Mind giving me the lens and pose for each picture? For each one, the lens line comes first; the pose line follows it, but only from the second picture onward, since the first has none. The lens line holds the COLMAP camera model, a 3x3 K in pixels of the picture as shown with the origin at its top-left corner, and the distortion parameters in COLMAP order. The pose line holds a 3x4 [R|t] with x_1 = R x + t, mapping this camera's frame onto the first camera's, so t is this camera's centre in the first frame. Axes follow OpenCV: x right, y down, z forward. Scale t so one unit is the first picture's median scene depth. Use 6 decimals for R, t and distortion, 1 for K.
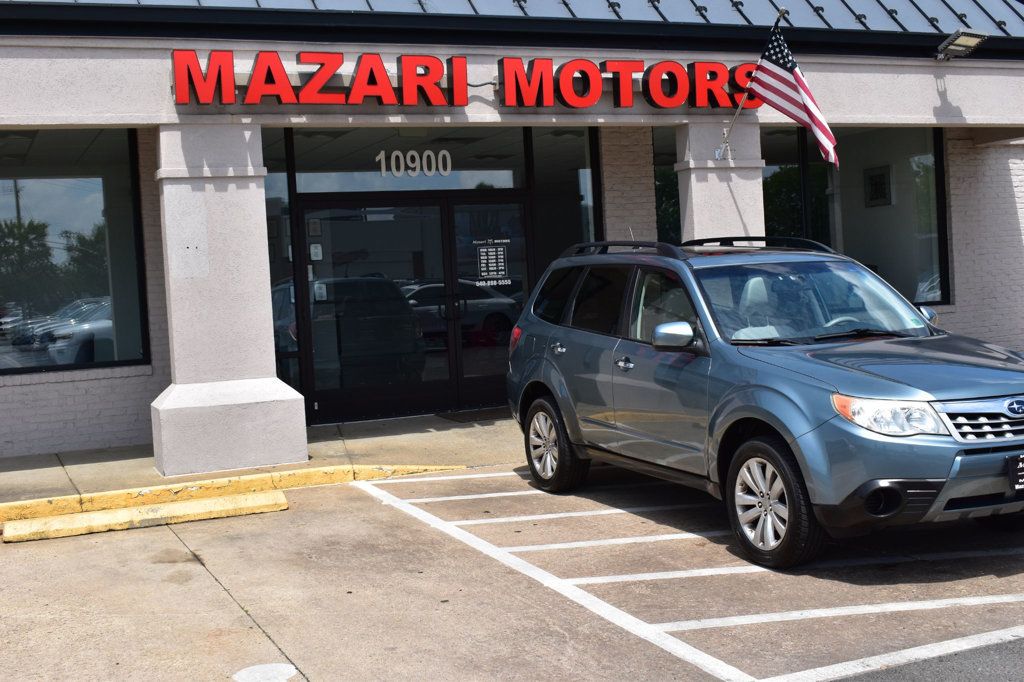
lens RADIAL K [[1274.8, 0, 513.2], [0, 1274.8, 332.8], [0, 0, 1]] dist [-0.033553, 0.000000]
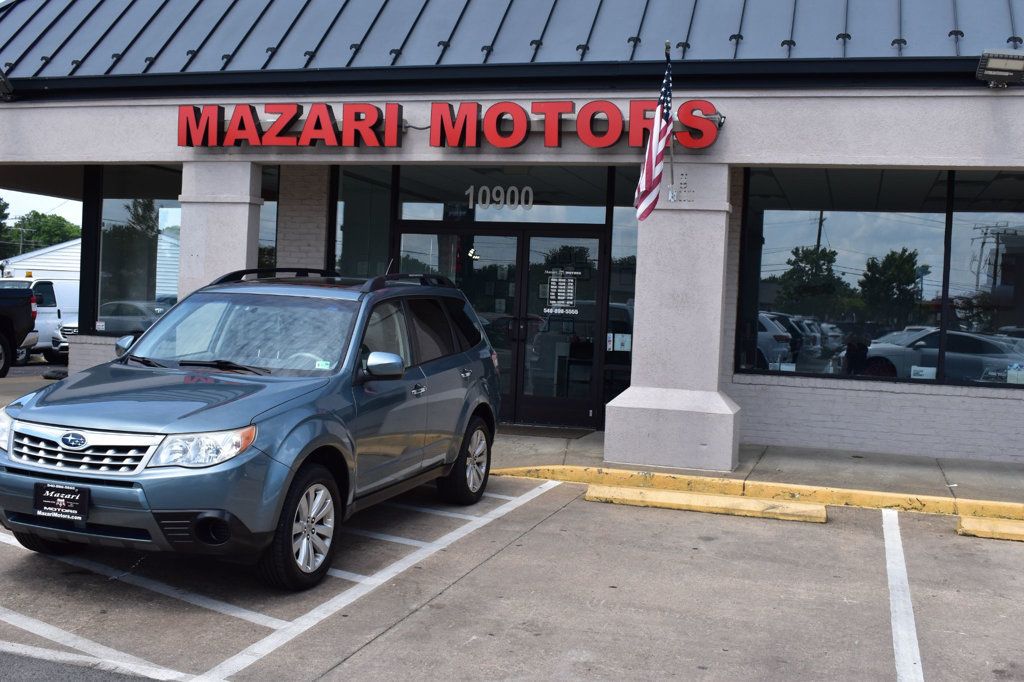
lens RADIAL K [[1139.8, 0, 509.4], [0, 1139.8, 345.0], [0, 0, 1]] dist [-0.056979, 0.000000]
pose [[0.751603, 0.109432, -0.650475, 0.747521], [-0.112370, 0.992969, 0.037211, -0.054070], [0.649974, 0.045126, 0.758615, 0.321741]]
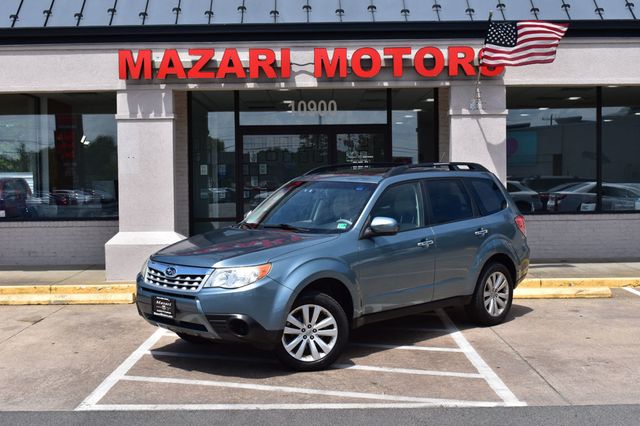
lens RADIAL K [[858.8, 0, 319.6], [0, 858.8, 211.8], [0, 0, 1]] dist [-0.025814, 0.000000]
pose [[0.915796, 0.058302, -0.397389, 0.479922], [-0.054141, 0.998298, 0.021693, -0.029839], [0.397978, 0.001648, 0.917394, -0.021191]]
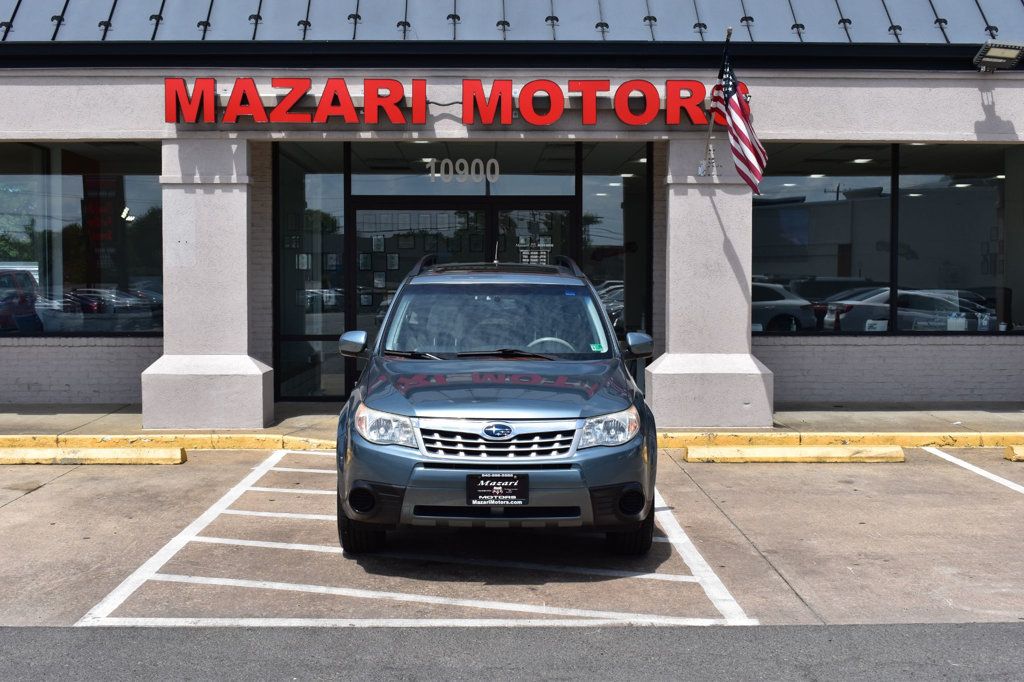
lens RADIAL K [[1300.5, 0, 511.5], [0, 1300.5, 340.8], [0, 0, 1]] dist [-0.033432, 0.000000]
pose [[0.921841, 0.073210, -0.380591, 0.496733], [-0.066327, 0.997310, 0.031189, -0.031952], [0.381851, -0.003508, 0.924217, -0.013335]]
